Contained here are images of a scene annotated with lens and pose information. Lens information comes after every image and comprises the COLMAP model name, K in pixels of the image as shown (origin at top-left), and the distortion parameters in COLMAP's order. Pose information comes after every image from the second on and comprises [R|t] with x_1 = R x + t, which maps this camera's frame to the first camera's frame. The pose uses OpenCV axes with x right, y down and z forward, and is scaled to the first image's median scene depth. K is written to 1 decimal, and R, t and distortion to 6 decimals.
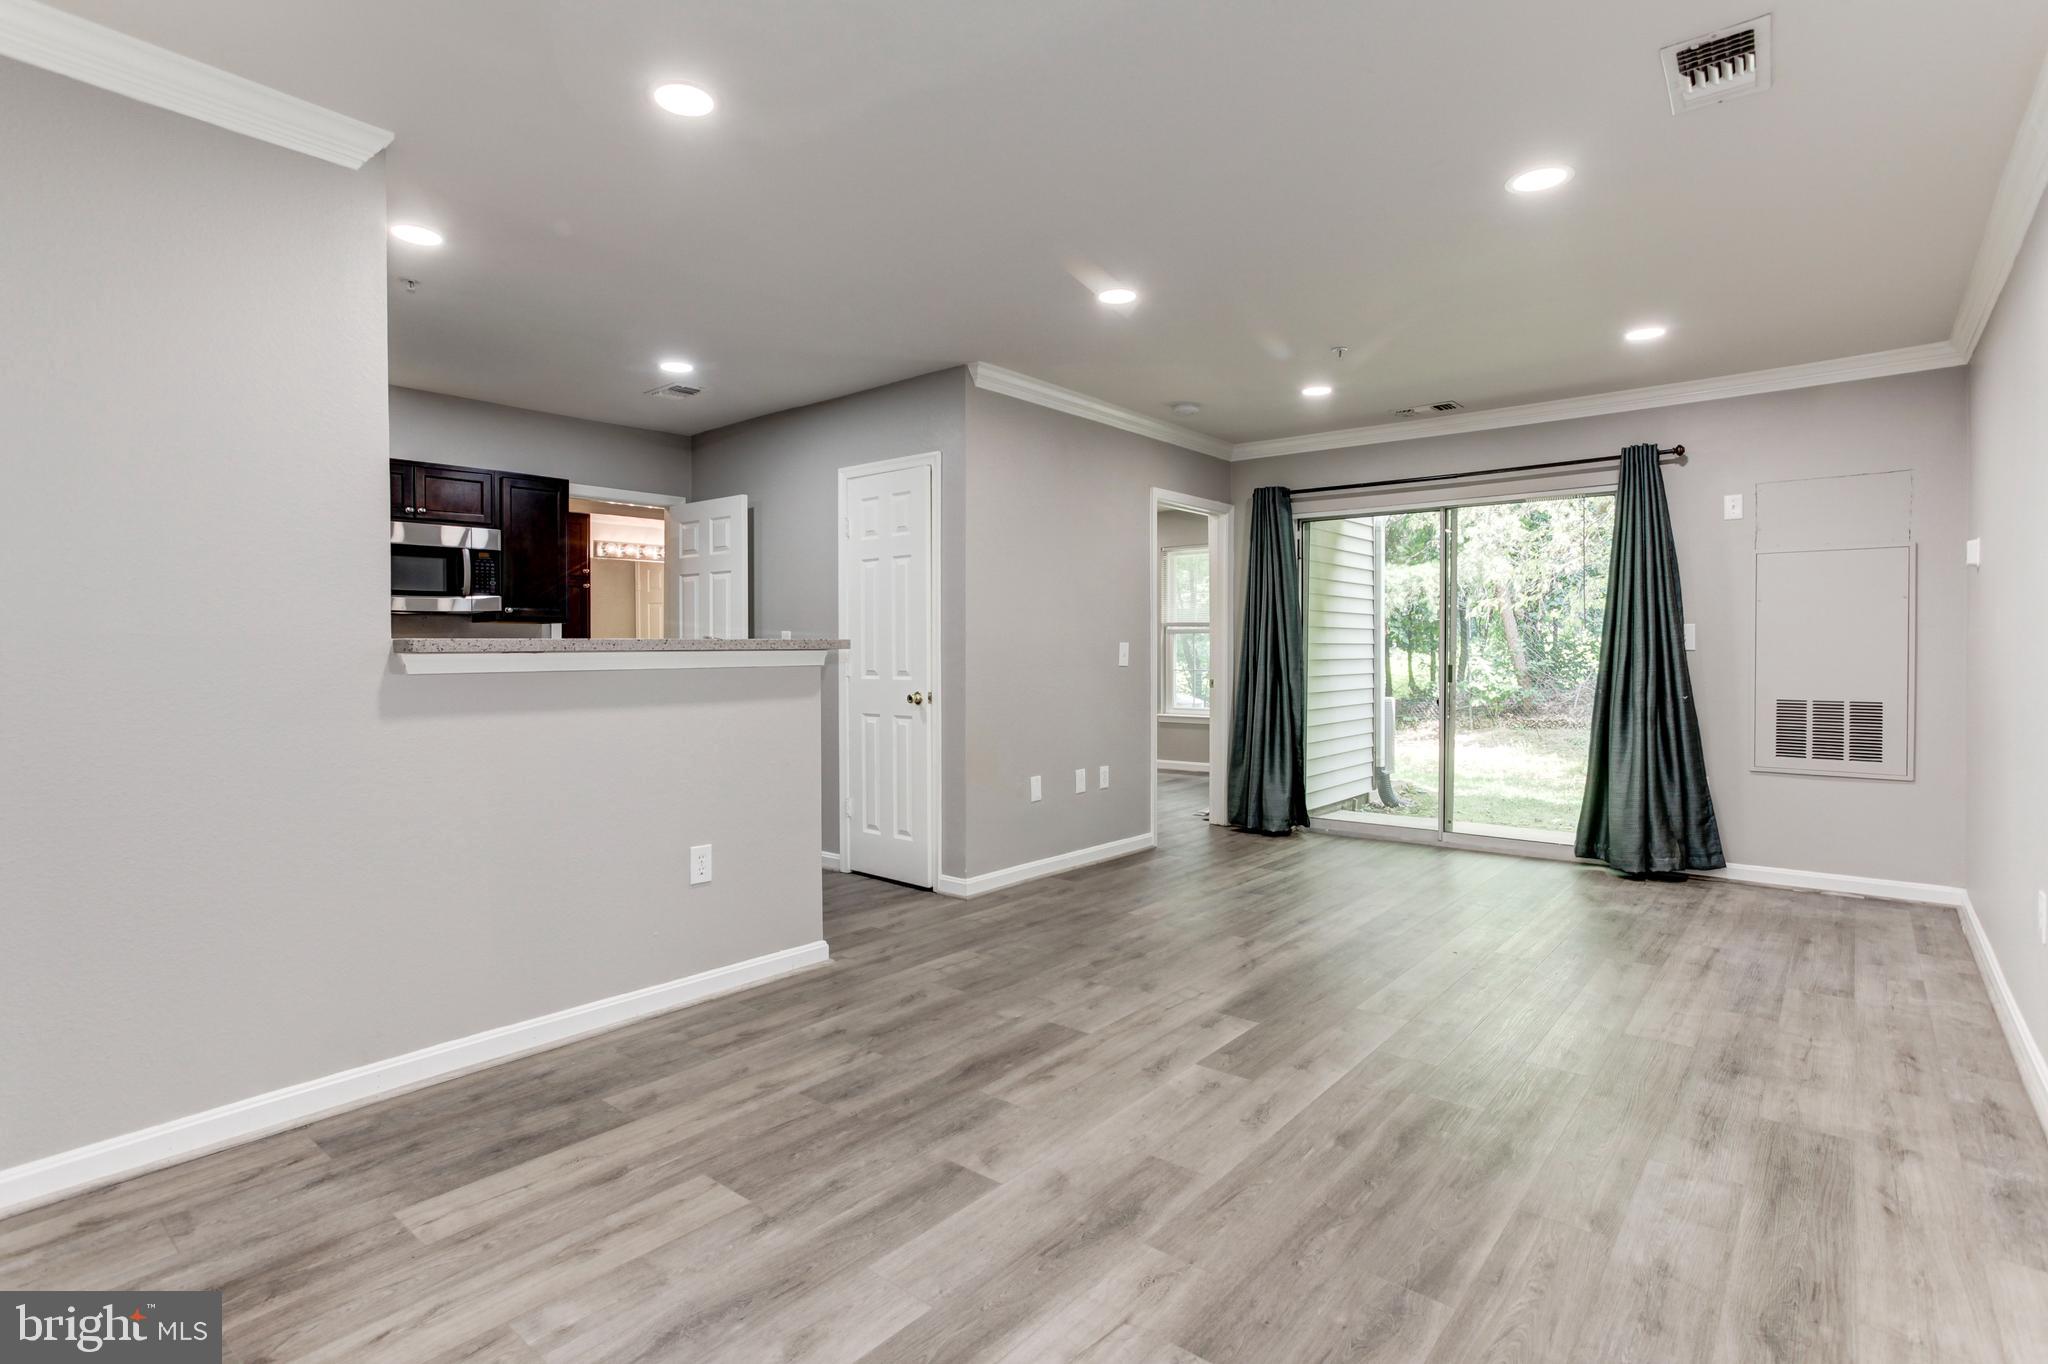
lens RADIAL K [[1033.6, 0, 1012.9], [0, 1033.6, 659.4], [0, 0, 1]] dist [-0.051577, 0.037792]
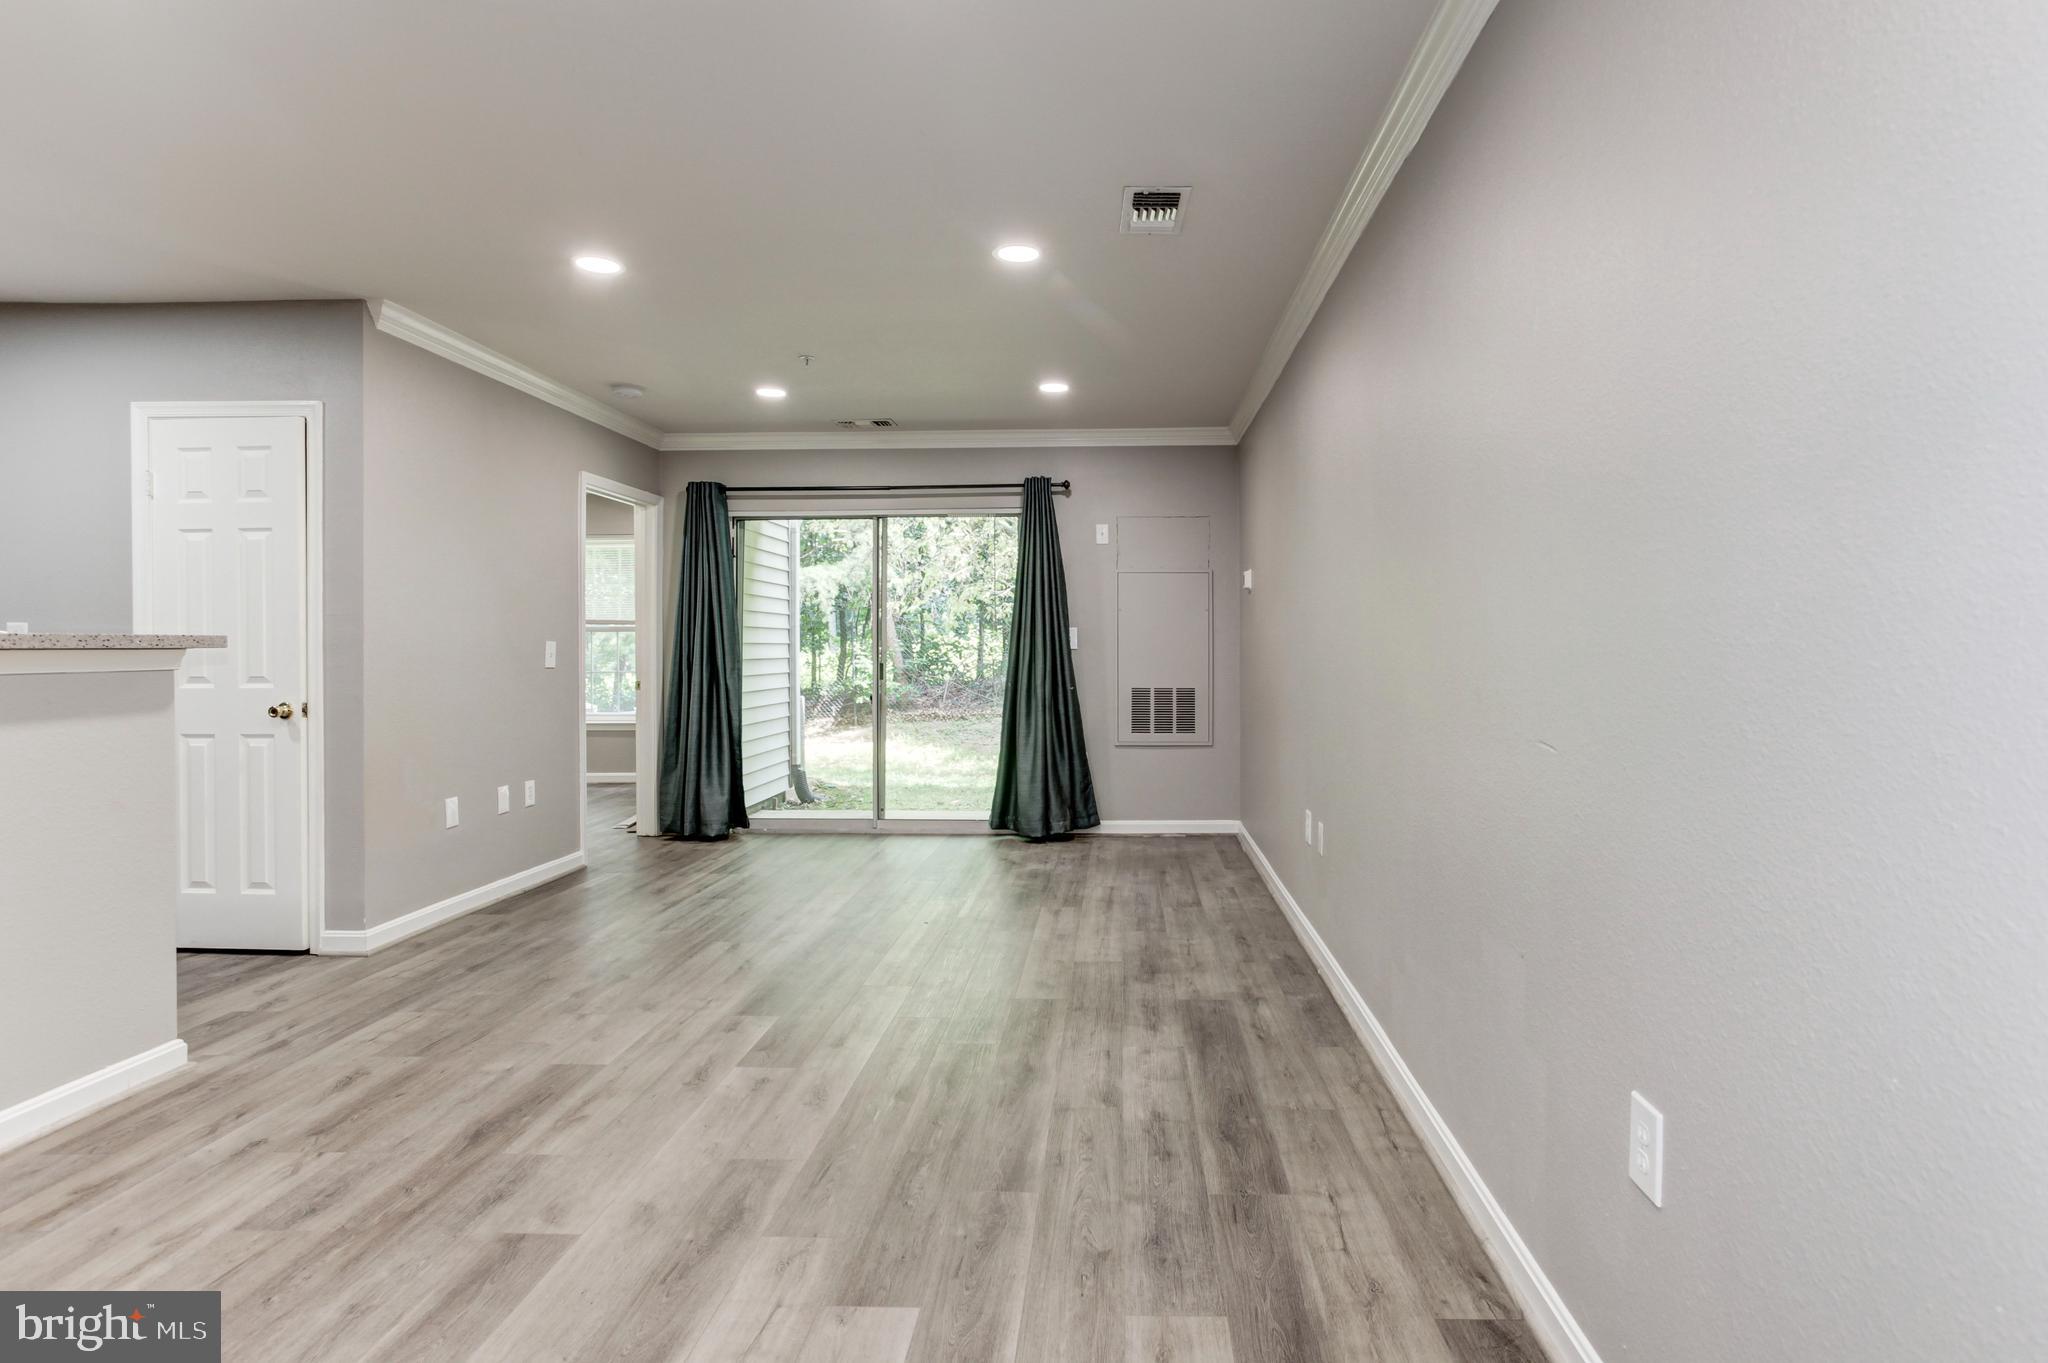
lens RADIAL K [[1057.0, 0, 1112.3], [0, 1057.0, 650.9], [0, 0, 1]] dist [-0.053587, 0.032741]
pose [[0.774001, -0.001261, 0.633183, -0.133075], [0.006400, 0.999963, -0.005832, 0.000632], [-0.633152, 0.008567, 0.773980, -0.011123]]
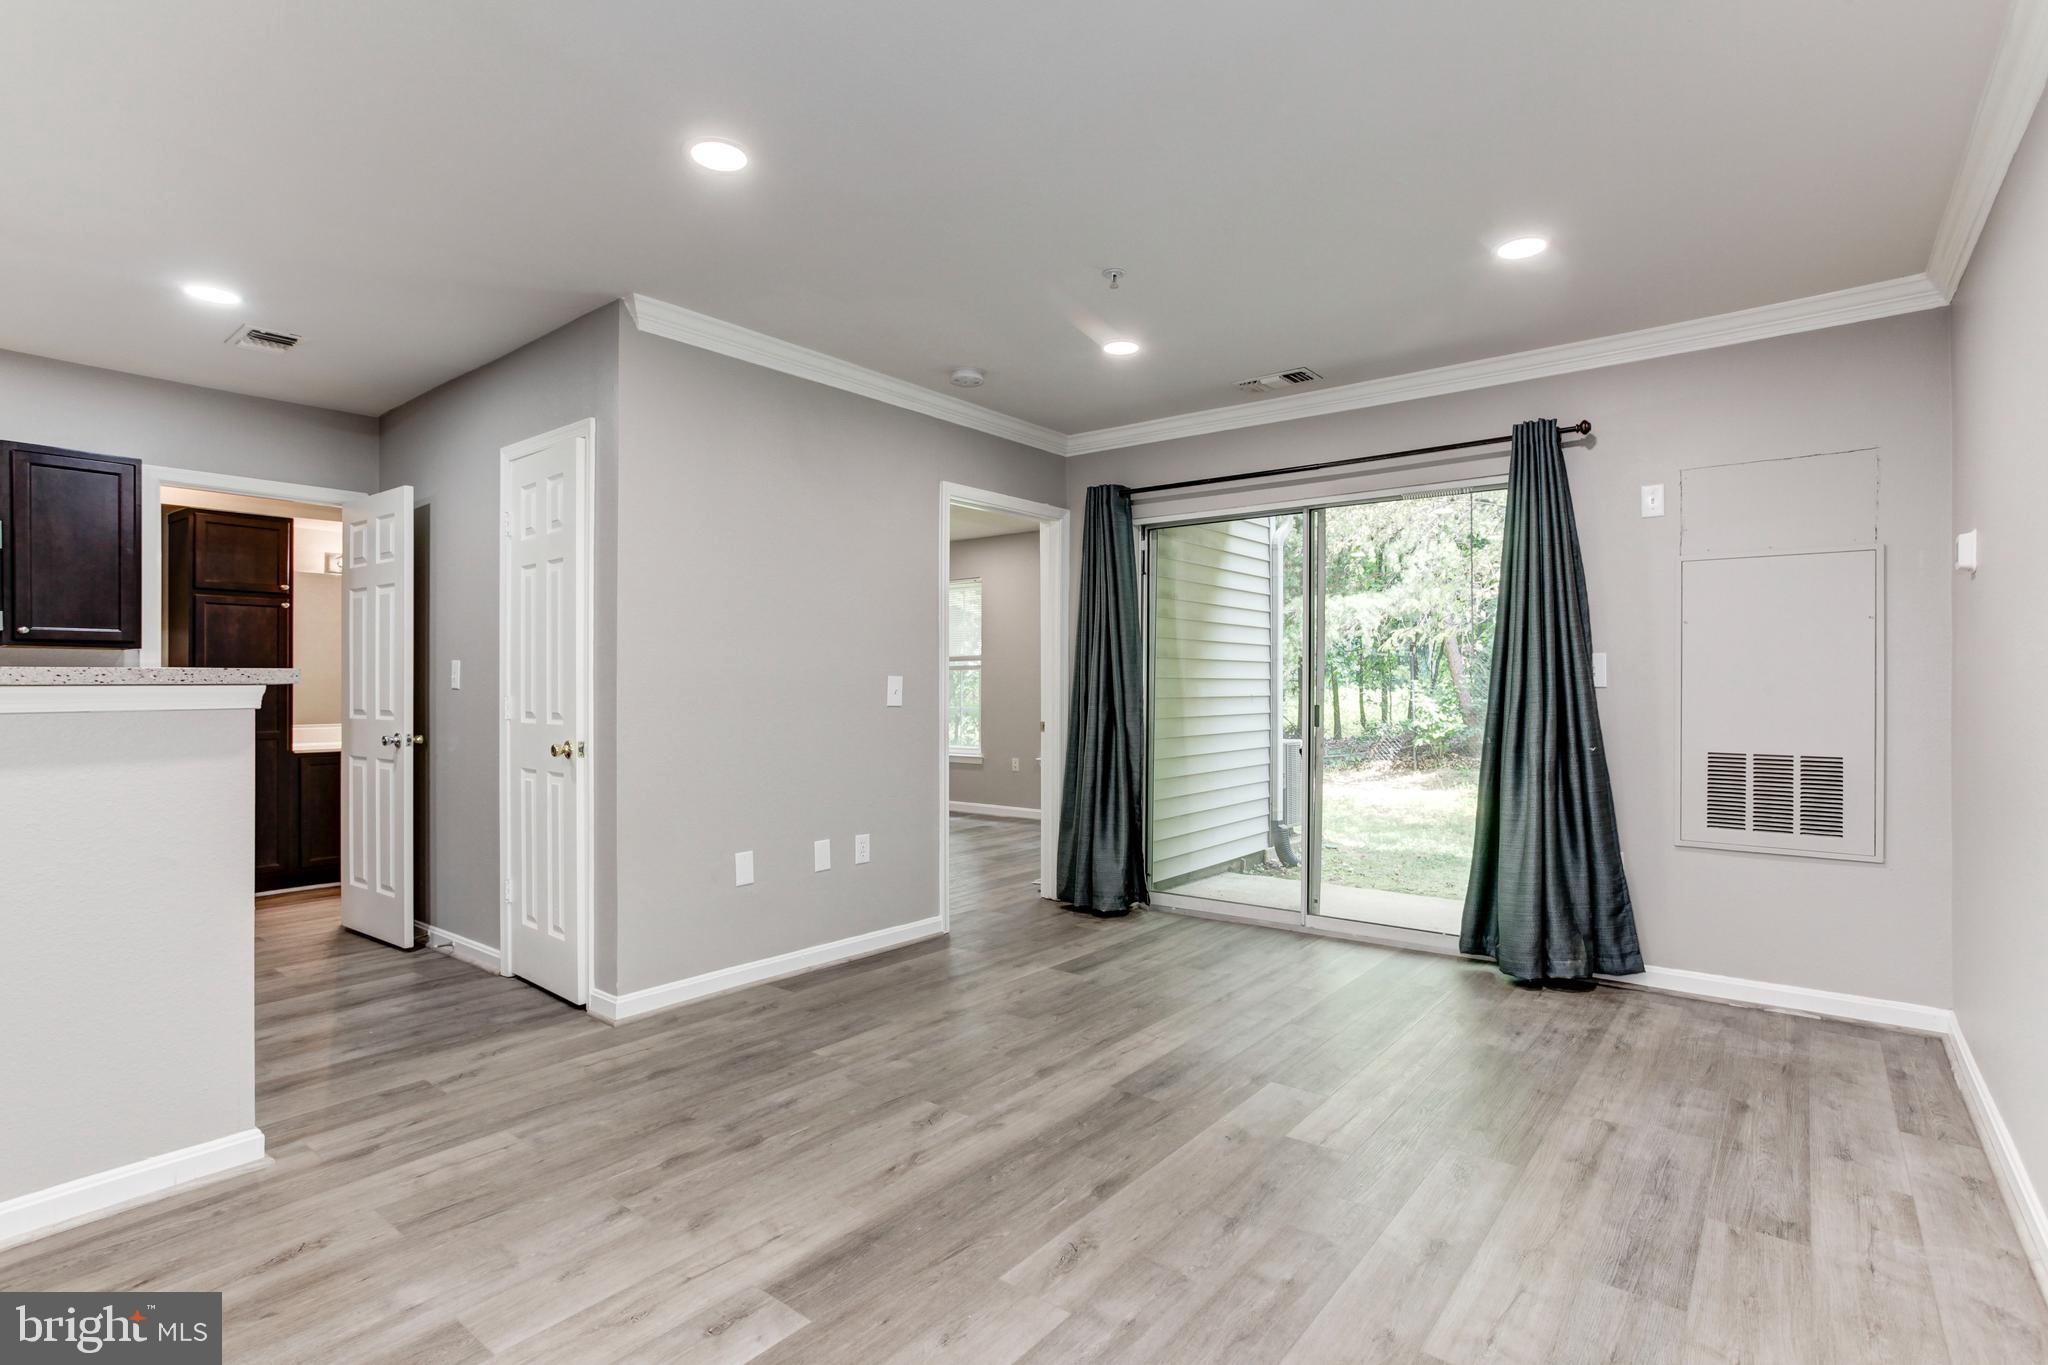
lens RADIAL K [[1005.3, 0, 1040.3], [0, 1005.3, 684.5], [0, 0, 1]] dist [-0.056723, 0.038161]
pose [[0.999492, 0.002209, 0.031791, 0.291198], [-0.001888, 0.999947, -0.010096, -0.003513], [-0.031812, 0.010031, 0.999444, 0.353021]]
